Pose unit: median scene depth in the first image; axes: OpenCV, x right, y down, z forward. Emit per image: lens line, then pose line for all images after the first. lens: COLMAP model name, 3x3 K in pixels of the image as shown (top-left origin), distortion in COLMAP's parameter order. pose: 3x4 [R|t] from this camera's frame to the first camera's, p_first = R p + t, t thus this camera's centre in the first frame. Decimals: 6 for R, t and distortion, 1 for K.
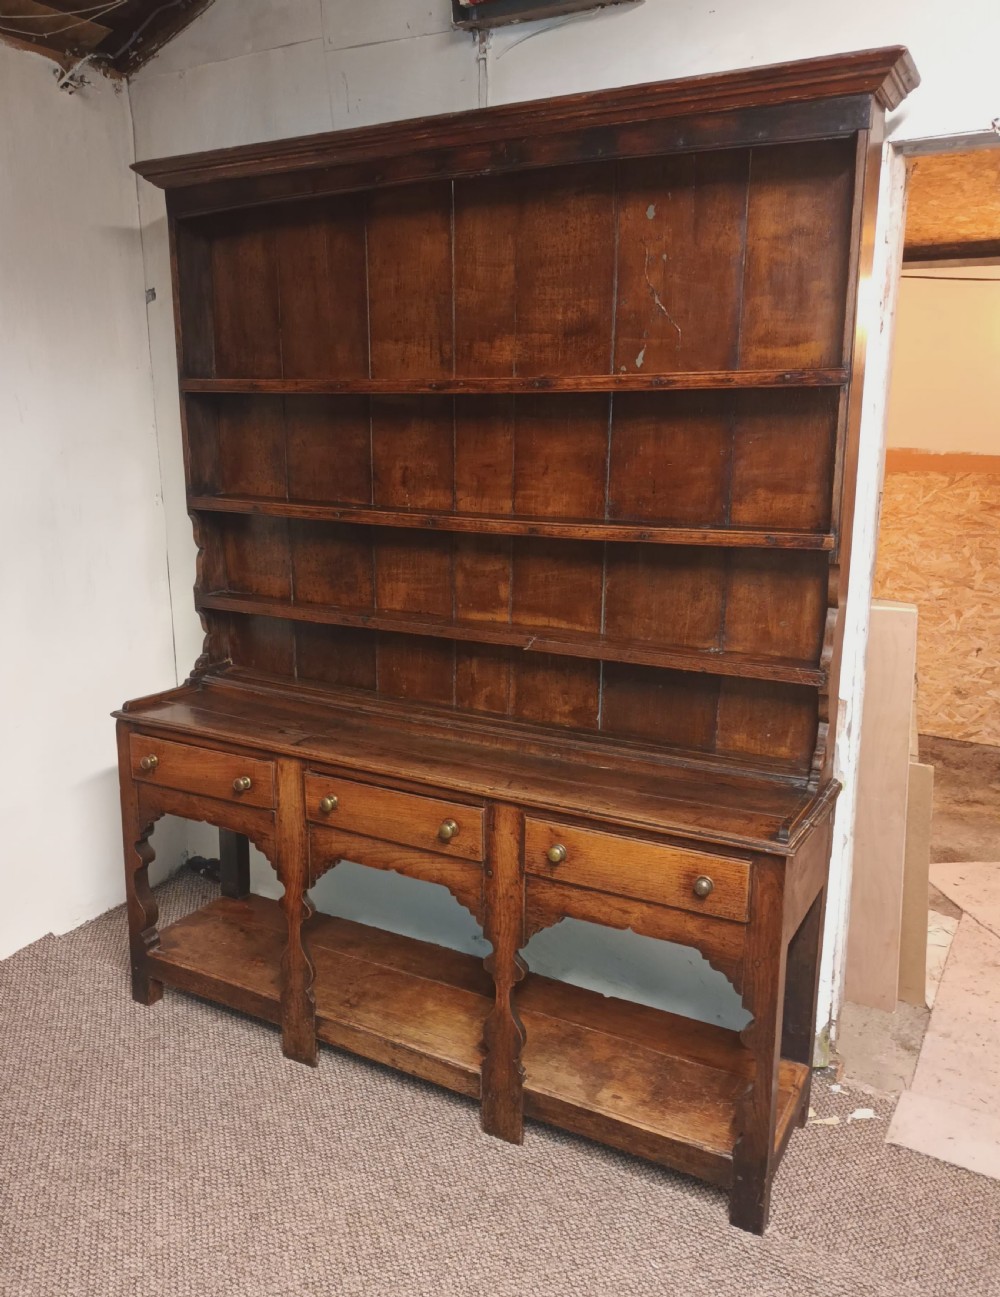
lens RADIAL K [[1071.5, 0, 471.3], [0, 1071.5, 645.1], [0, 0, 1]] dist [0.048876, -0.063851]
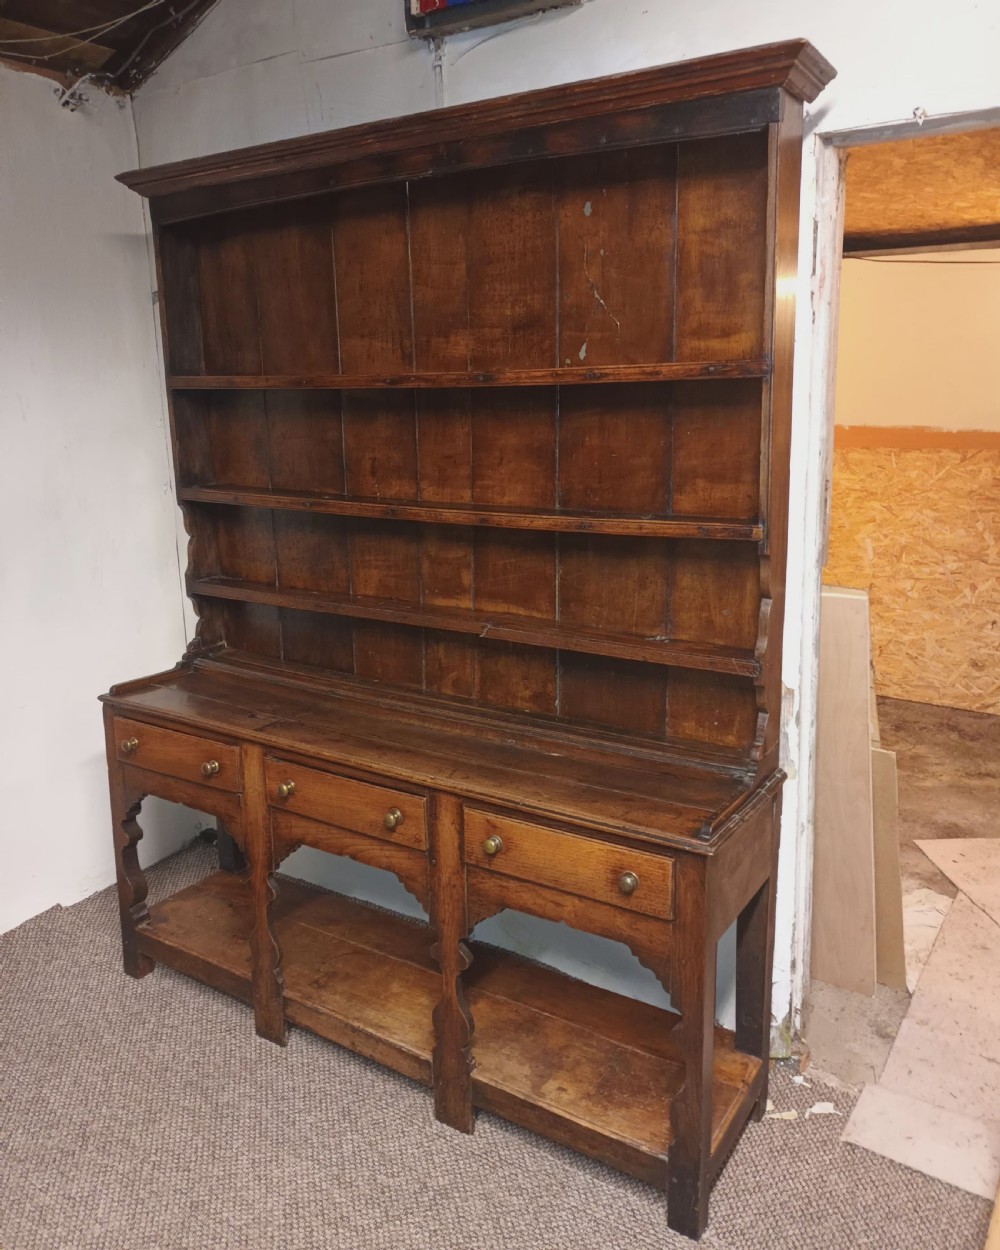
lens RADIAL K [[1000.7, 0, 505.2], [0, 1000.7, 582.0], [0, 0, 1]] dist [0.037767, -0.037865]
pose [[0.998478, -0.005965, -0.054824, 0.130312], [0.004553, 0.999656, -0.025841, -0.023940], [0.054959, 0.025552, 0.998162, 0.054983]]
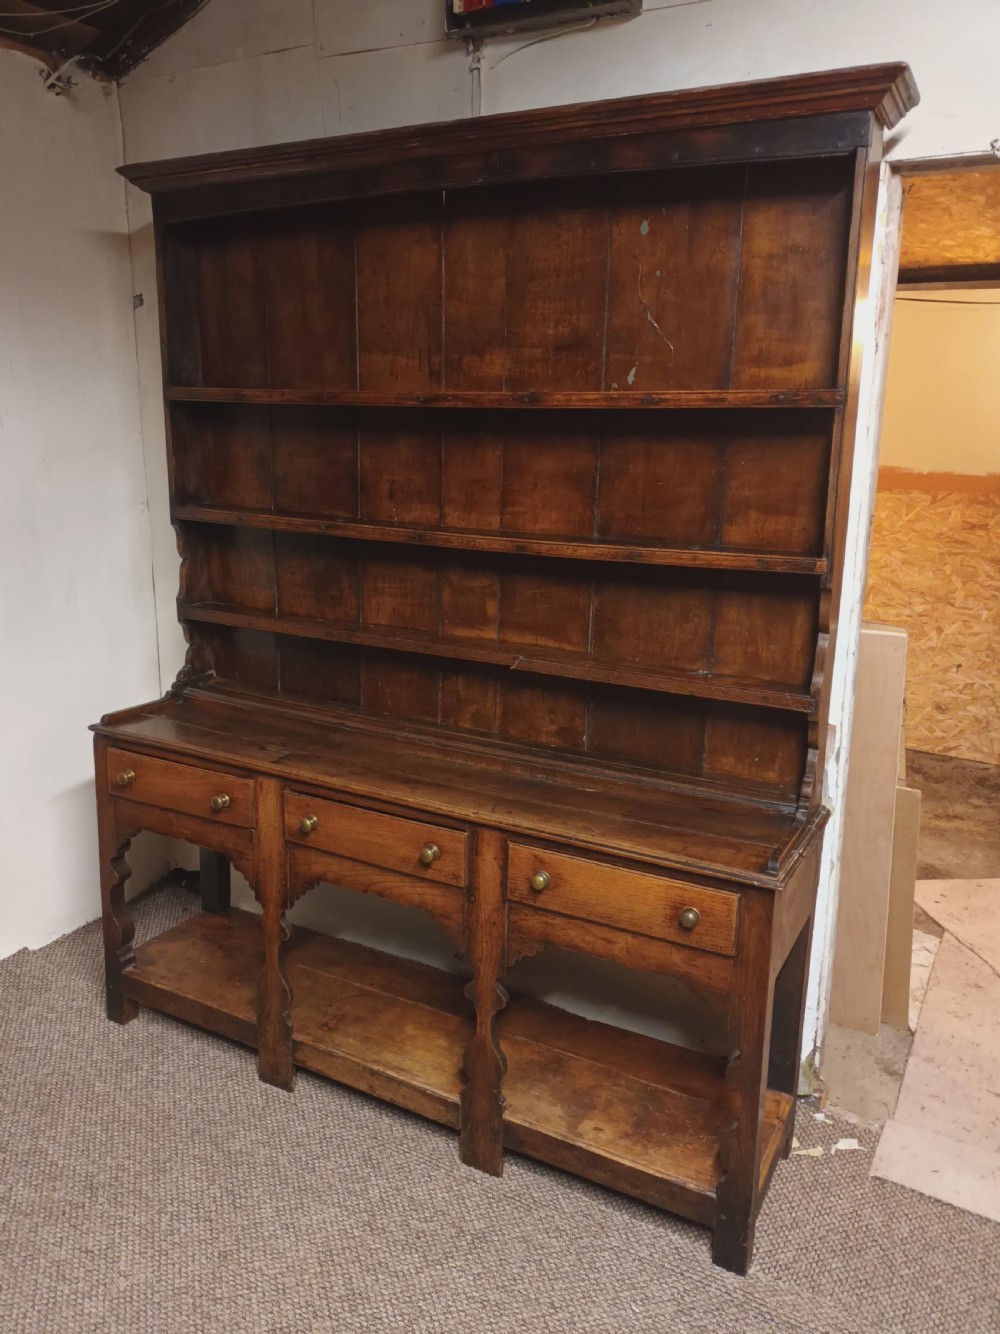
lens RADIAL K [[1037.9, 0, 486.7], [0, 1037.9, 640.2], [0, 0, 1]] dist [0.050072, -0.057745]
pose [[0.999667, 0.013429, 0.022045, 0.006473], [-0.013292, 0.999891, -0.006354, -0.015898], [-0.022128, 0.006059, 0.999737, 0.049514]]
